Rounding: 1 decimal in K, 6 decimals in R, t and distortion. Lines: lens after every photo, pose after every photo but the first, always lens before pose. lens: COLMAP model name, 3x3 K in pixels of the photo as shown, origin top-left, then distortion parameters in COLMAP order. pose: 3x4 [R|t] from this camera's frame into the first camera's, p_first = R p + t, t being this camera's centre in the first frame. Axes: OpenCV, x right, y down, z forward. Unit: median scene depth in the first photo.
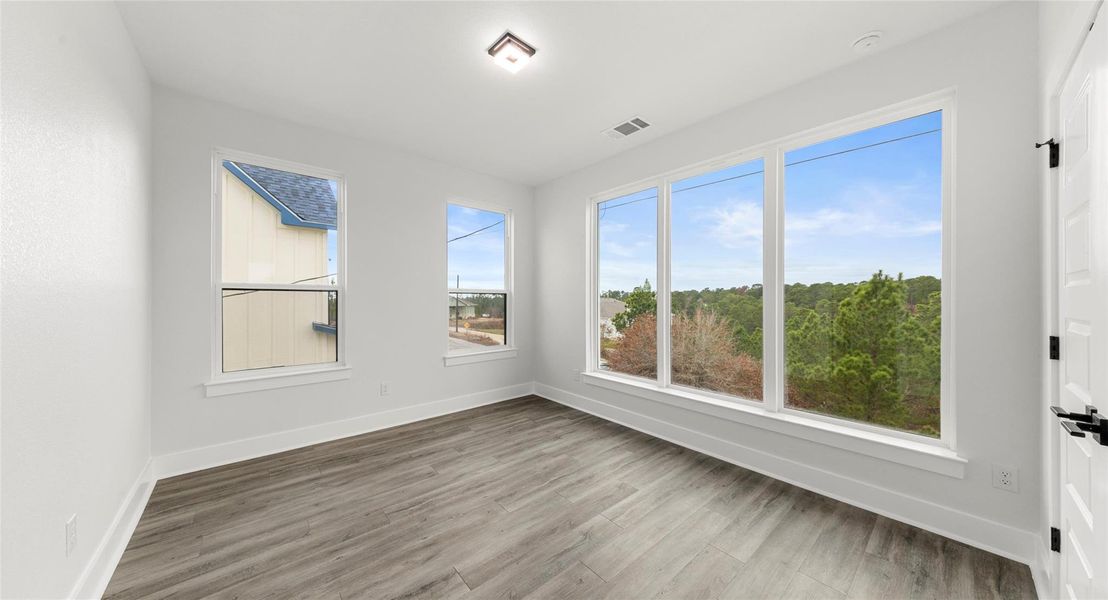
lens RADIAL K [[350.1, 0, 553.2], [0, 350.1, 301.5], [0, 0, 1]] dist [0.007718, 0.000124]
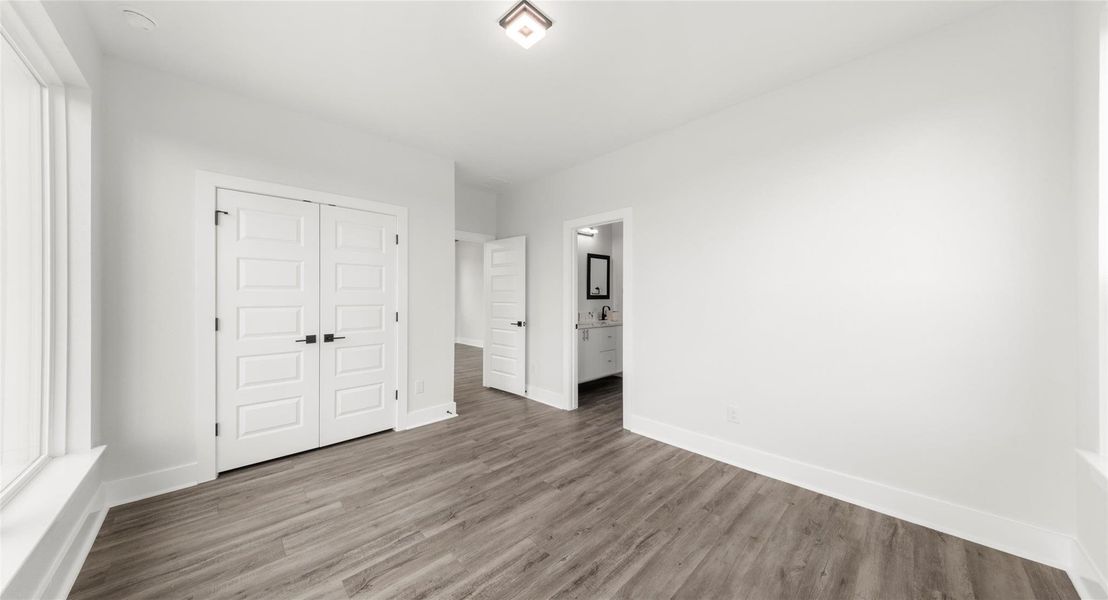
lens RADIAL K [[350.1, 0, 556.1], [0, 350.1, 298.0], [0, 0, 1]] dist [0.007718, 0.000124]
pose [[-0.997955, -0.001341, -0.063903, -0.141975], [-0.001790, 0.999974, 0.006962, -0.015652], [0.063892, 0.007062, -0.997932, 1.943096]]
